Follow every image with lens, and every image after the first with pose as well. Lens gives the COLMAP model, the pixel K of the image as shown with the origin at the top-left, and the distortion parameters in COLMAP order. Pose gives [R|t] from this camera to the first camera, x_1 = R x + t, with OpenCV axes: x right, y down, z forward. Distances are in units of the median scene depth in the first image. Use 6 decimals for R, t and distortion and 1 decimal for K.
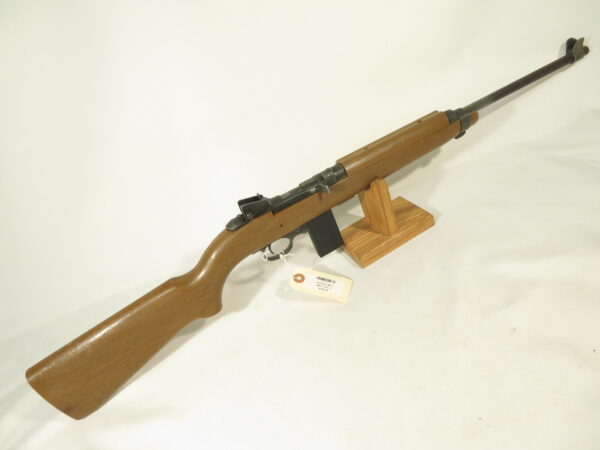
lens RADIAL K [[430.9, 0, 300.0], [0, 430.9, 225.0], [0, 0, 1]] dist [-0.002992, -0.001226]
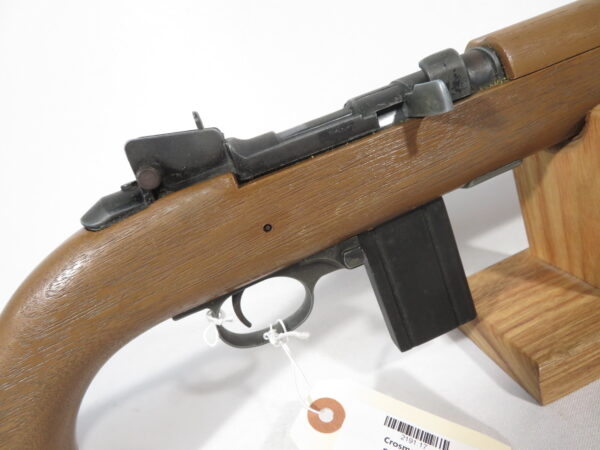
lens RADIAL K [[430.9, 0, 300.0], [0, 430.9, 225.0], [0, 0, 1]] dist [-0.002992, -0.001226]
pose [[0.980763, 0.056144, -0.186953, 0.029719], [-0.084507, 0.985463, -0.147383, 0.037148], [0.175960, 0.160346, 0.971250, 0.684365]]
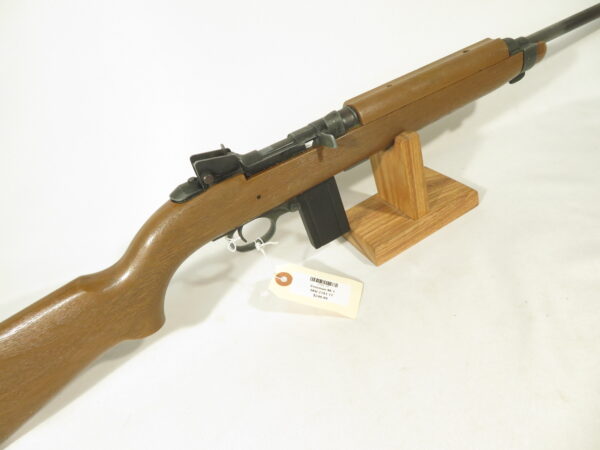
lens RADIAL K [[430.9, 0, 300.0], [0, 430.9, 225.0], [0, 0, 1]] dist [-0.002992, -0.001226]
pose [[0.998555, 0.021767, 0.049133, -0.011901], [-0.022408, 0.999670, 0.012539, 0.031253], [-0.048844, -0.013622, 0.998714, 0.338030]]
